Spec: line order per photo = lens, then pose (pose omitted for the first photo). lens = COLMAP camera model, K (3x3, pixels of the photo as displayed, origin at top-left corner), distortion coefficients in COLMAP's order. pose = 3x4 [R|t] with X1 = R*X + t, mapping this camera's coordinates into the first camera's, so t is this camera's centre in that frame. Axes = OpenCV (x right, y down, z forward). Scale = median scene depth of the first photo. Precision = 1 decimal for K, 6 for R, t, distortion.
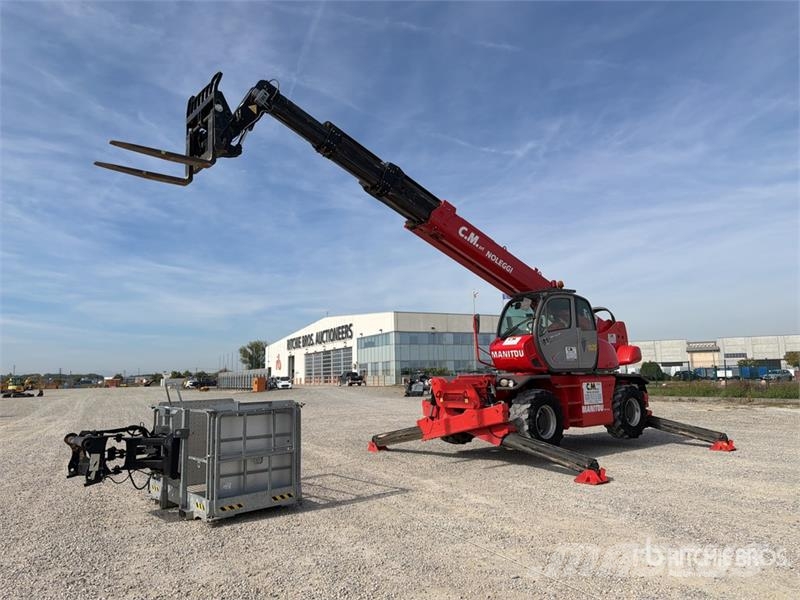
lens RADIAL K [[554.9, 0, 400.2], [0, 554.9, 297.8], [0, 0, 1]] dist [0.088587, -0.102398]
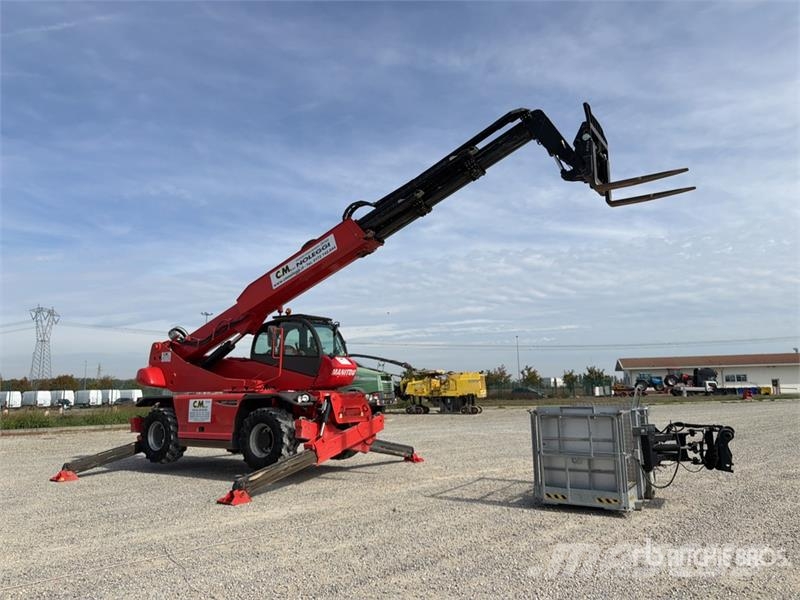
lens RADIAL K [[561.2, 0, 400.3], [0, 561.2, 301.6], [0, 0, 1]] dist [0.085188, -0.099975]
pose [[-0.300991, 0.175401, 0.937357, -0.164165], [-0.108318, 0.970290, -0.216345, 0.034258], [-0.947455, -0.166651, -0.273049, 0.215387]]
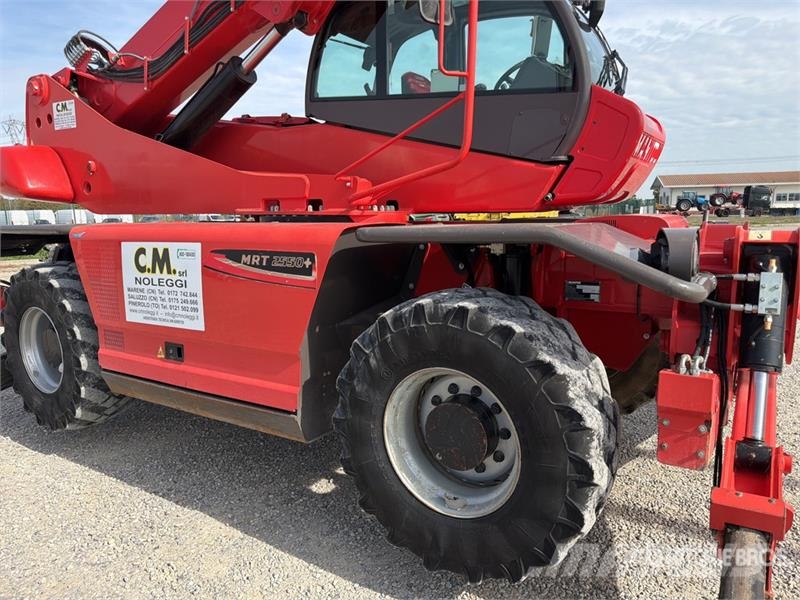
lens RADIAL K [[564.3, 0, 400.1], [0, 564.3, 302.1], [0, 0, 1]] dist [0.074113, -0.104457]
pose [[-0.305550, -0.123390, 0.944147, -0.015065], [-0.110013, 0.989502, 0.093714, 0.030272], [-0.945799, -0.075234, -0.315917, 0.216769]]
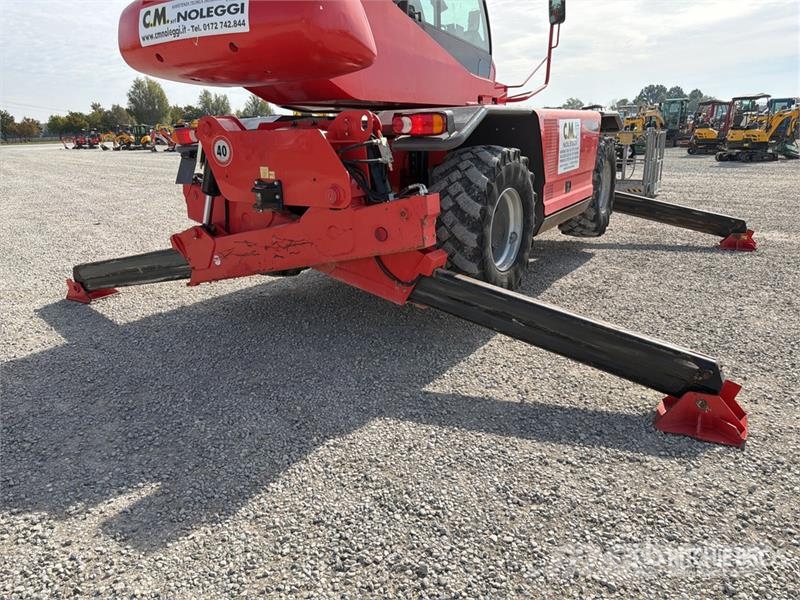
lens RADIAL K [[561.8, 0, 394.4], [0, 561.8, 305.5], [0, 0, 1]] dist [0.081842, -0.095055]
pose [[-0.949483, 0.137665, -0.282010, 0.091490], [0.090482, 0.980574, 0.174035, 0.042088], [0.300490, 0.139726, -0.943495, 0.296612]]
